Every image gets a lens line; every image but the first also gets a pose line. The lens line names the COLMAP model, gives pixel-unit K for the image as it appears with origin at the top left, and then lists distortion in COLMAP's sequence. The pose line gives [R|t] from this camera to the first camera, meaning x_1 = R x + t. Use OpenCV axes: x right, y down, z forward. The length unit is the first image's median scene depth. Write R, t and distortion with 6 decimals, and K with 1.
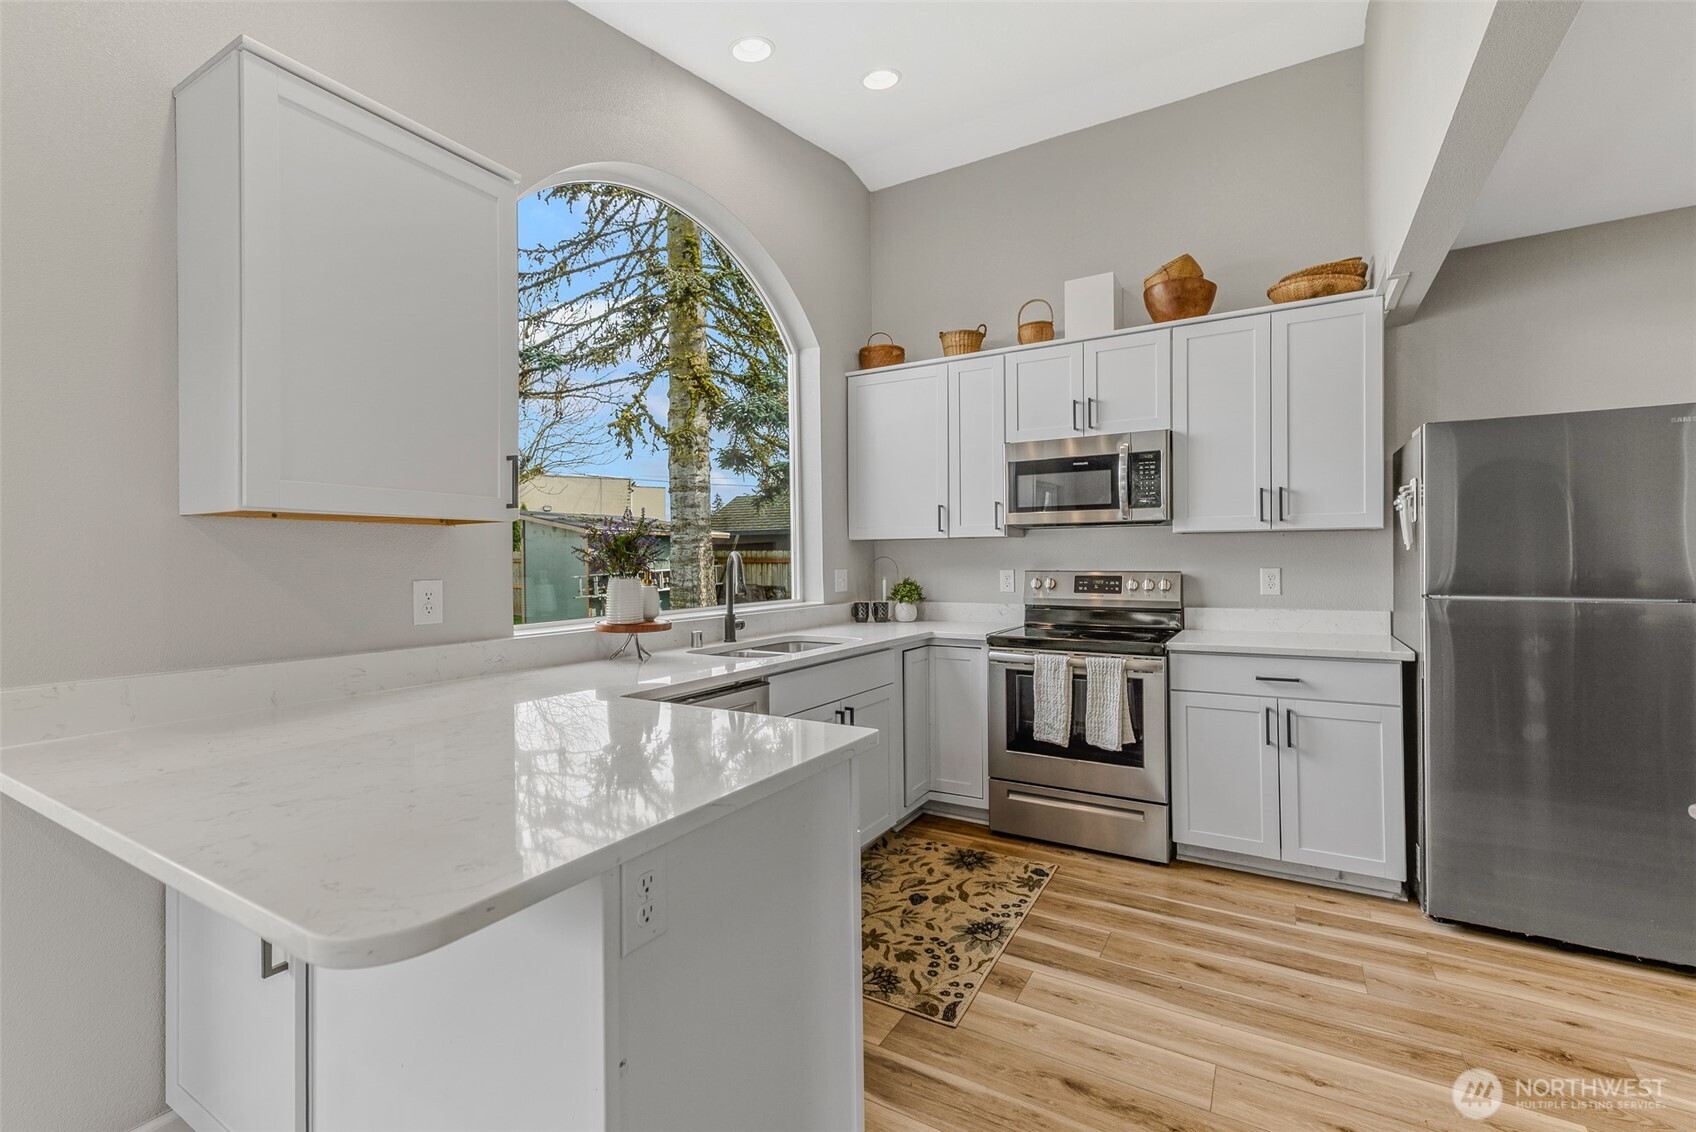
lens RADIAL K [[735.5, 0, 852.2], [0, 735.5, 552.8], [0, 0, 1]] dist [0.013370, 0.000417]
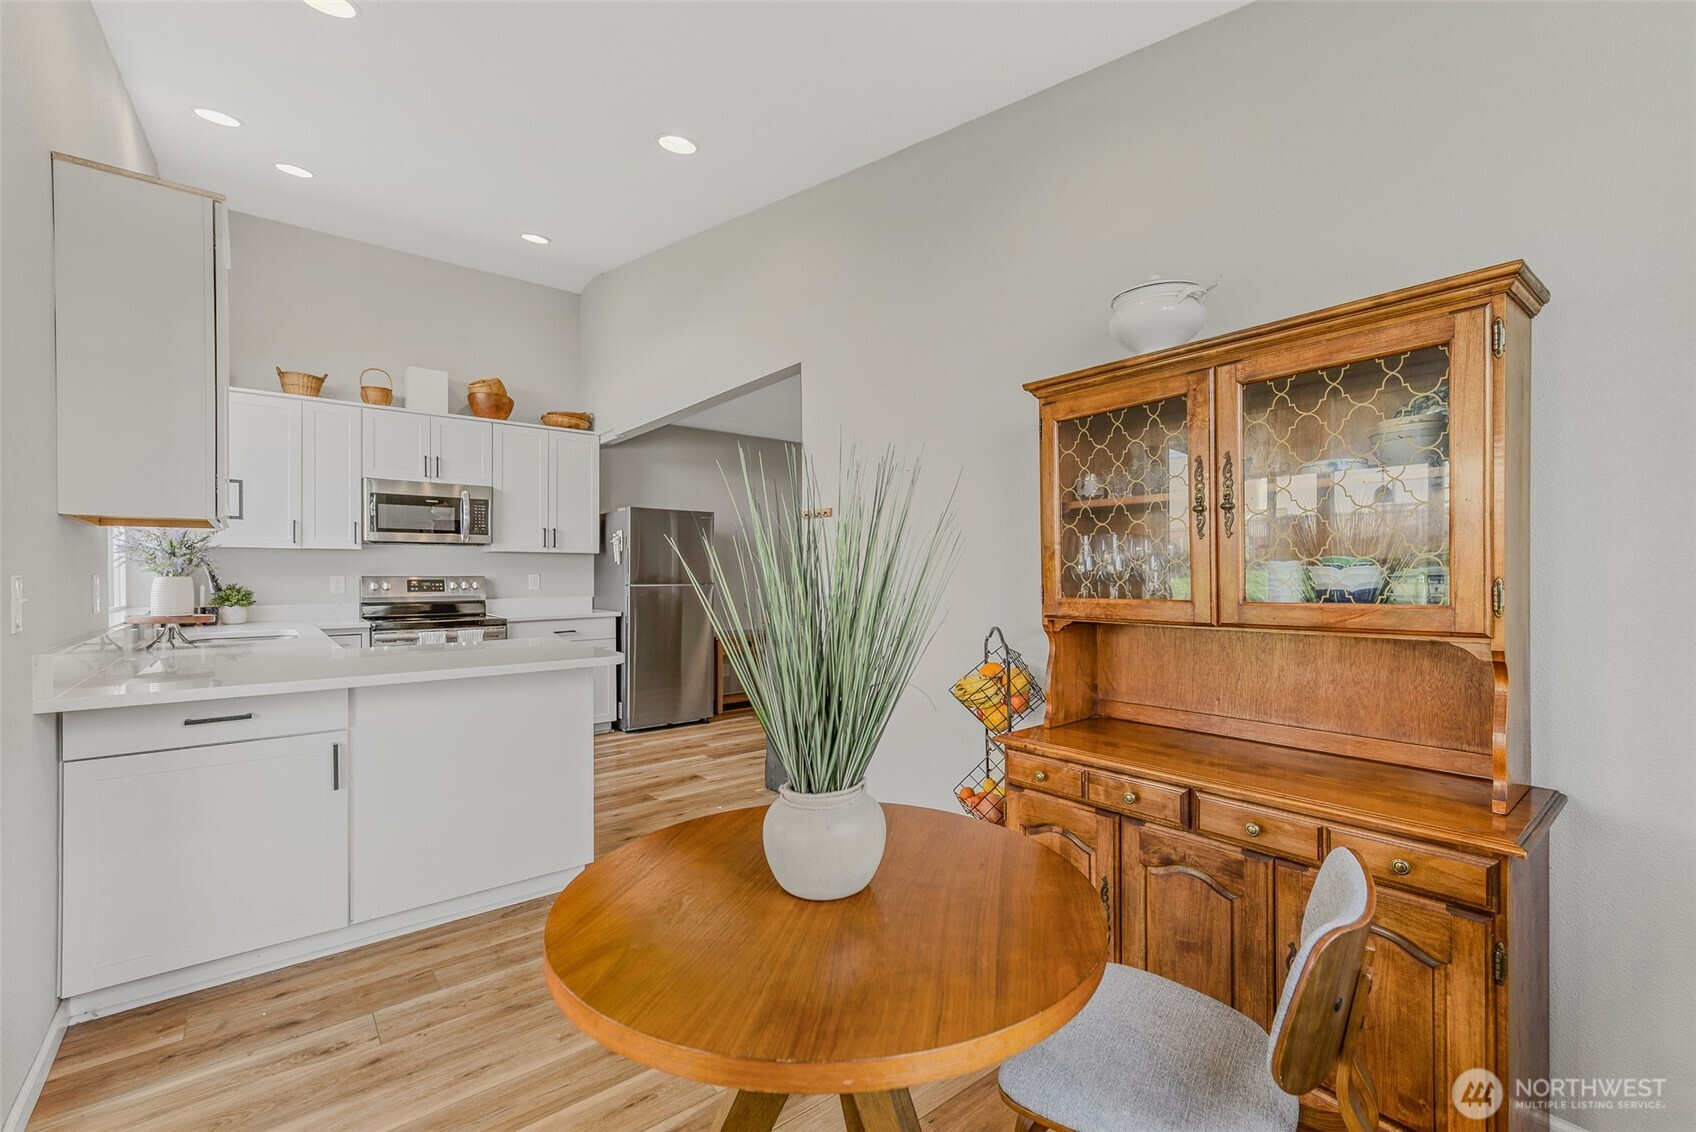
lens RADIAL K [[735.5, 0, 859.1], [0, 735.5, 575.6], [0, 0, 1]] dist [0.013370, 0.000417]
pose [[0.350298, 0.003441, 0.936632, -0.855825], [-0.007525, 0.999971, -0.000859, 0.022141], [-0.936608, -0.006747, 0.350314, -0.333818]]
